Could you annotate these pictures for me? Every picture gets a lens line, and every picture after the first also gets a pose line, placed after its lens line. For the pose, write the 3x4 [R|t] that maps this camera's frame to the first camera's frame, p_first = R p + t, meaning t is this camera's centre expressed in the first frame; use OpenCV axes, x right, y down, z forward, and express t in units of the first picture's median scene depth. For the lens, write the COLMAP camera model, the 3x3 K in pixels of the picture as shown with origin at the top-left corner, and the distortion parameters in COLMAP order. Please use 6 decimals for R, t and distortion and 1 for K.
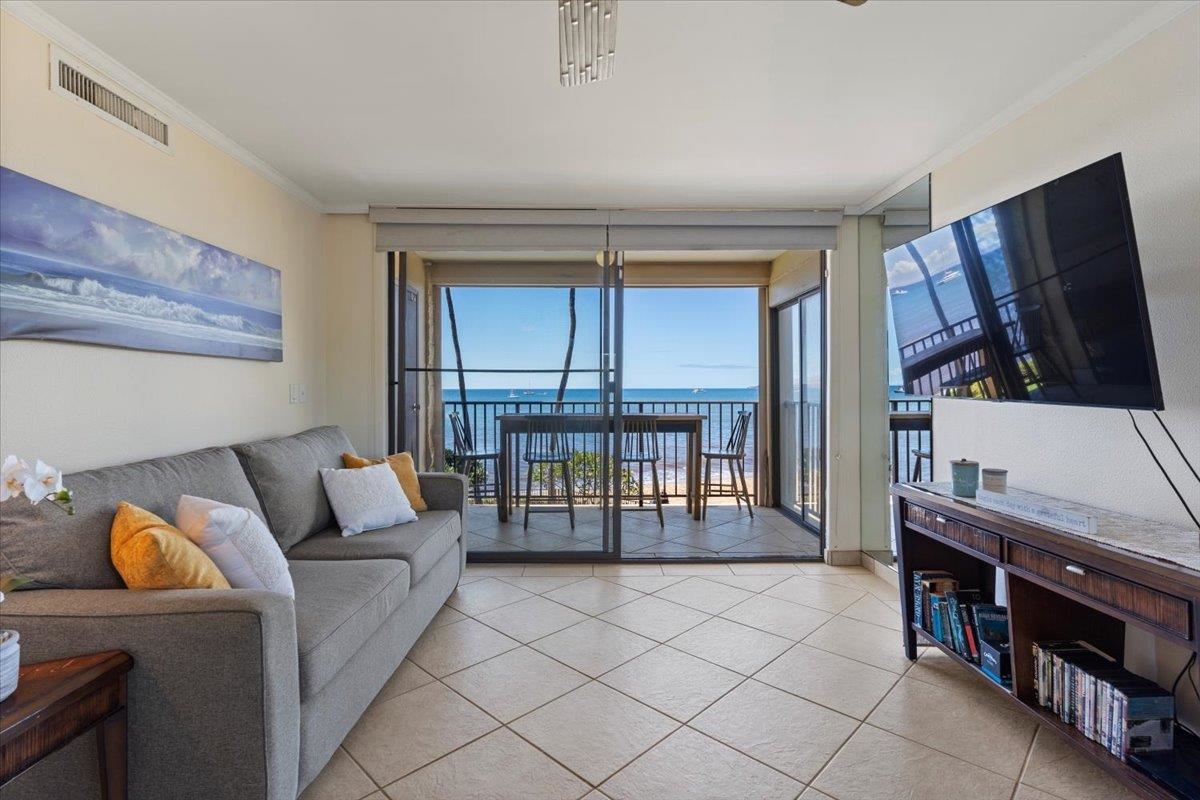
lens RADIAL K [[574.7, 0, 599.2], [0, 574.7, 391.0], [0, 0, 1]] dist [-0.002466, 0.000397]
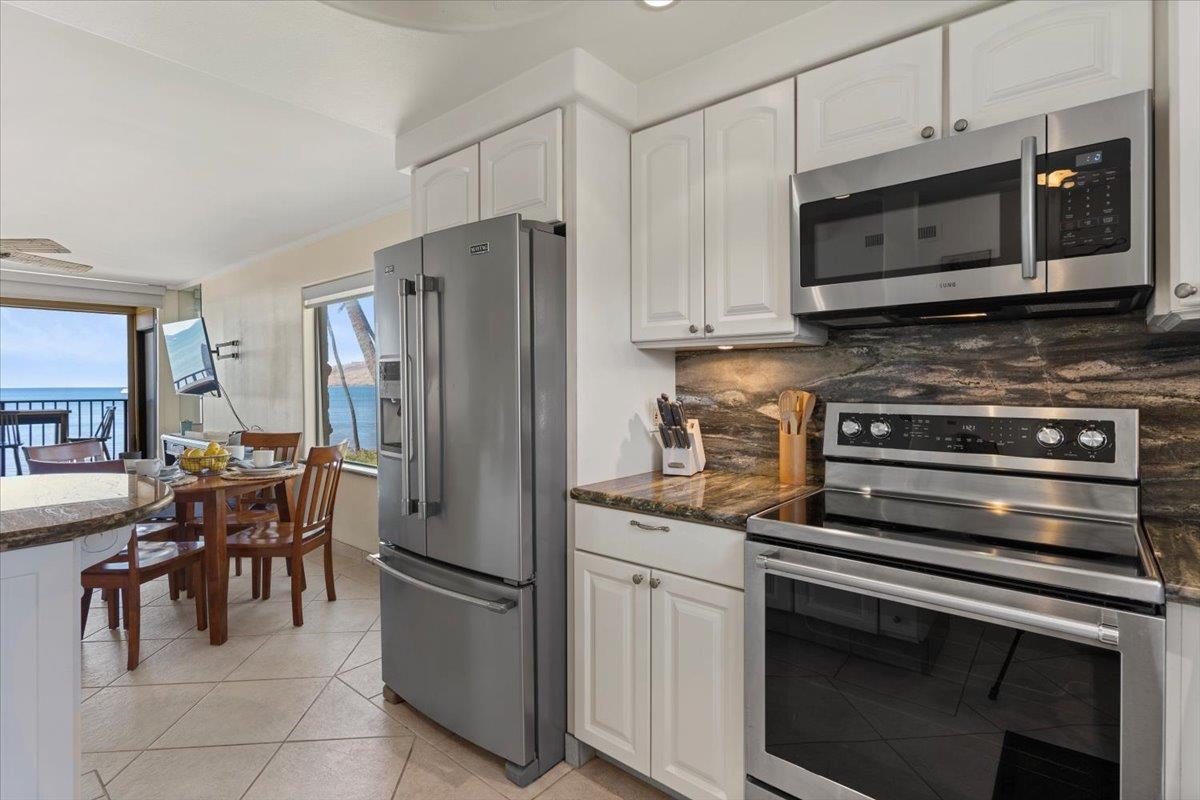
lens RADIAL K [[579.5, 0, 600.3], [0, 579.5, 387.4], [0, 0, 1]] dist [0.001384, 0.000071]
pose [[0.657553, -0.003105, 0.753402, -0.034909], [0.005842, 0.999982, -0.000977, -0.002594], [-0.753386, 0.005044, 0.657559, -1.289000]]
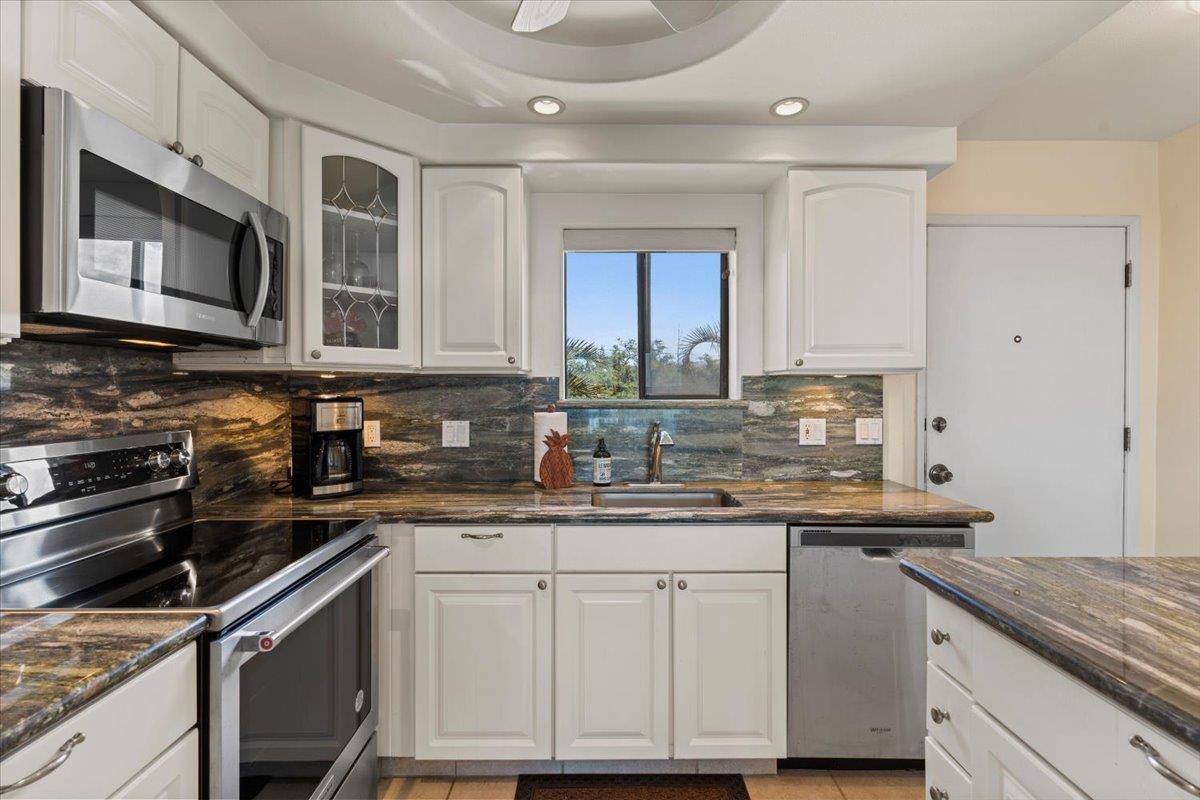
lens RADIAL K [[572.0, 0, 600.5], [0, 572.0, 395.9], [0, 0, 1]] dist [0.002485, 0.000289]
pose [[-0.999988, 0.001855, 0.004518, 0.158782], [0.001930, 0.999860, 0.016649, -0.024953], [-0.004487, 0.016657, -0.999851, -0.779309]]
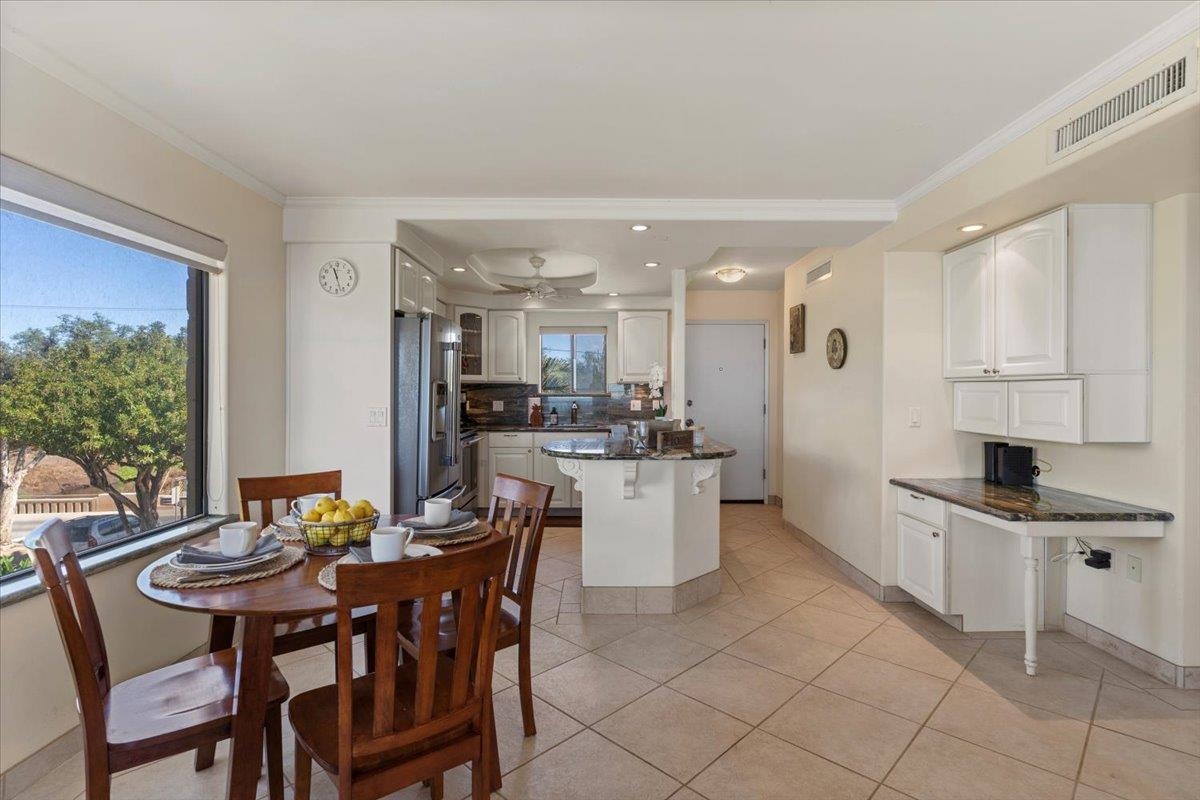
lens RADIAL K [[572.0, 0, 600.5], [0, 572.0, 395.9], [0, 0, 1]] dist [0.002485, 0.000289]
pose [[-0.999957, -0.000085, 0.009325, -0.012753], [0.000059, 0.999881, 0.015446, -0.027040], [-0.009325, 0.015446, -0.999837, 0.403519]]
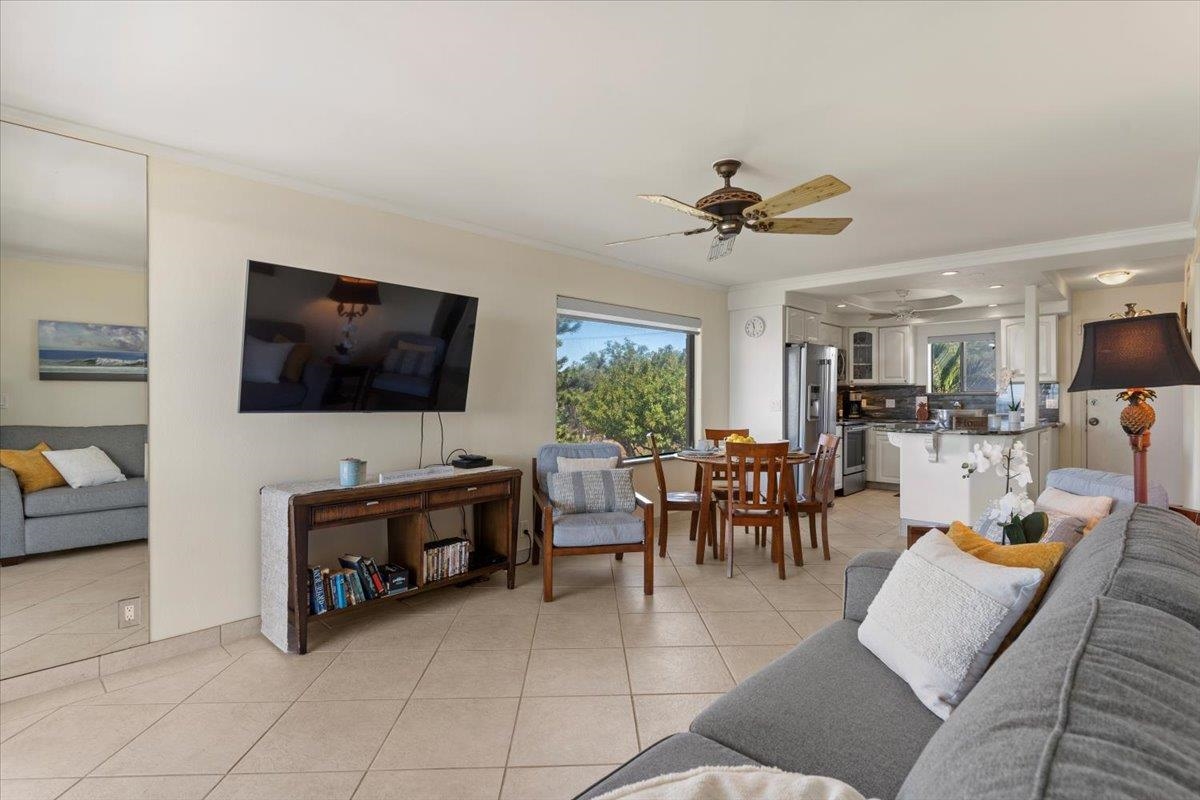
lens RADIAL K [[582.4, 0, 600.0], [0, 582.4, 400.0], [0, 0, 1]] dist [-0.006322, -0.000338]
pose [[-0.714795, -0.000367, 0.699334, -0.479877], [0.009473, 0.999903, 0.010208, -0.014565], [-0.699270, 0.013922, -0.714722, 1.059524]]
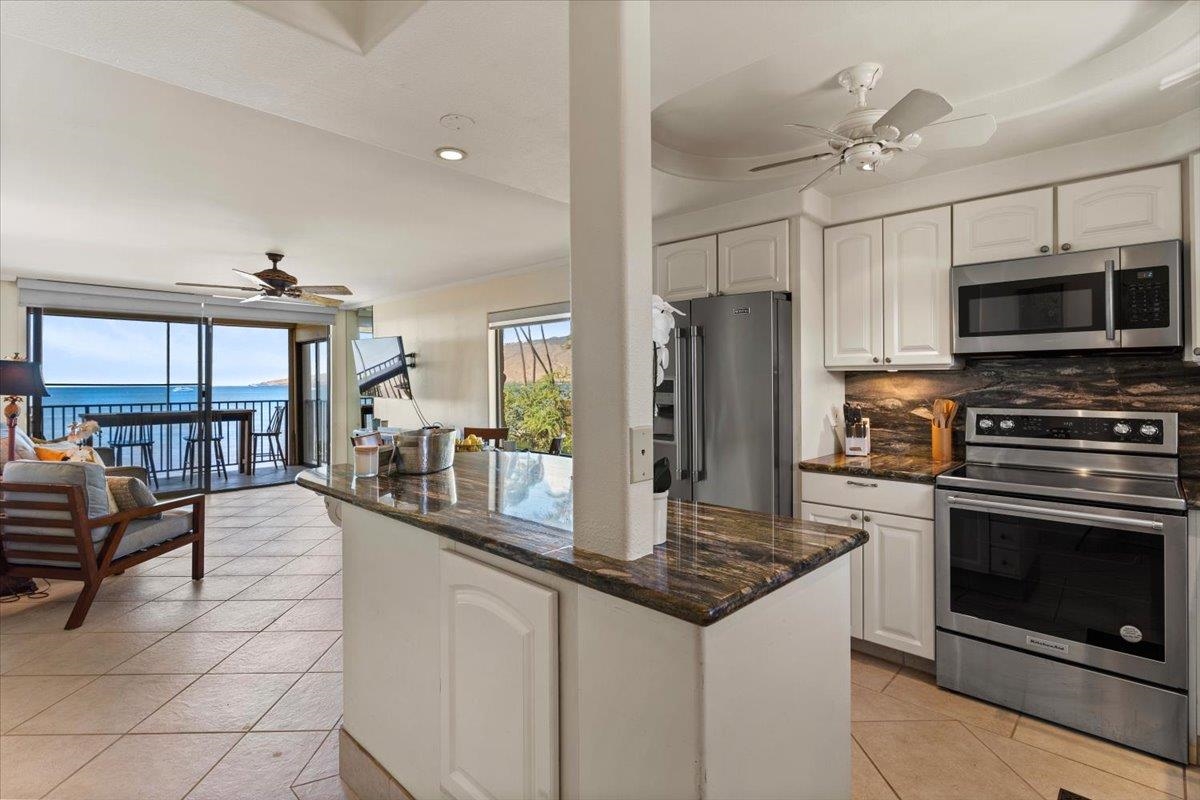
lens RADIAL K [[579.3, 0, 597.1], [0, 579.3, 380.8], [0, 0, 1]] dist [0.002032, 0.000184]
pose [[0.701168, 0.000339, 0.712996, -0.472847], [0.008592, 0.999923, -0.008925, -0.024090], [-0.712944, 0.012384, 0.701112, -1.298399]]
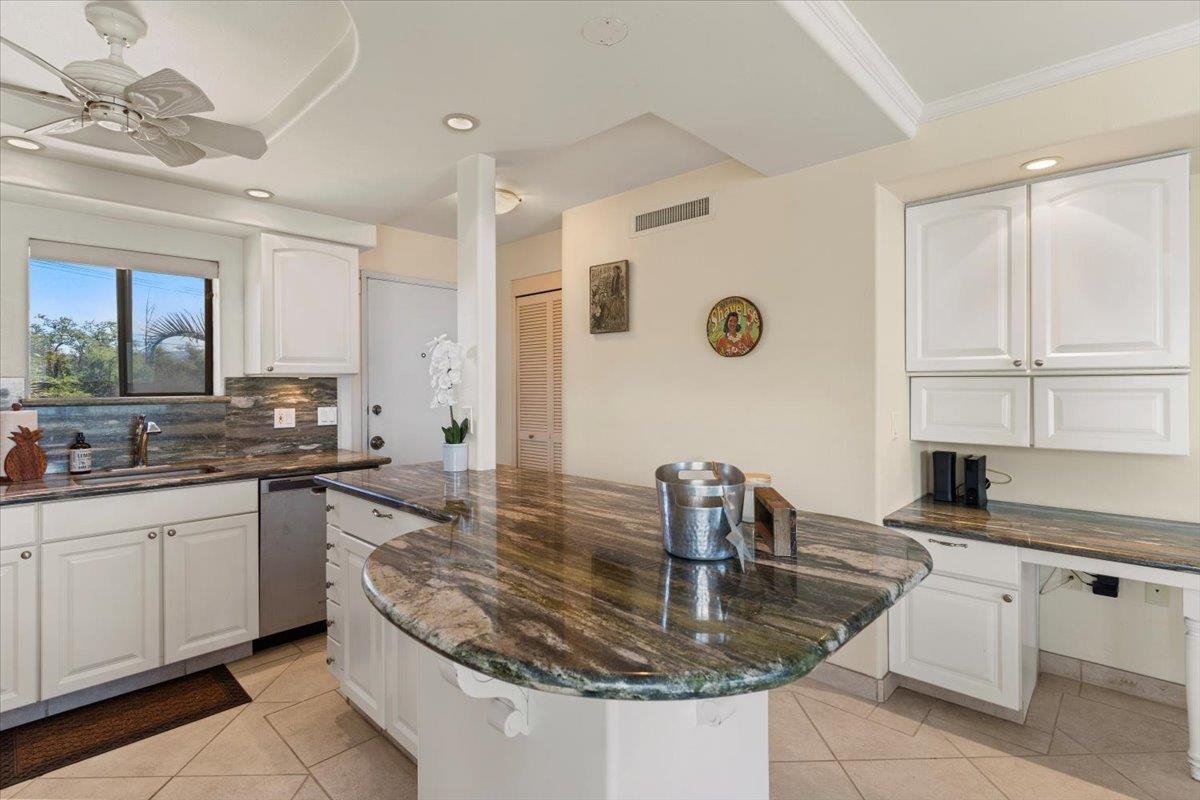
lens RADIAL K [[576.6, 0, 600.0], [0, 576.6, 384.0], [0, 0, 1]] dist [0.000146, 0.000162]
pose [[-0.698085, 0.004245, -0.716002, 0.231177], [0.001051, 0.999987, 0.004903, -0.030870], [0.716014, 0.002670, -0.698081, -0.399608]]
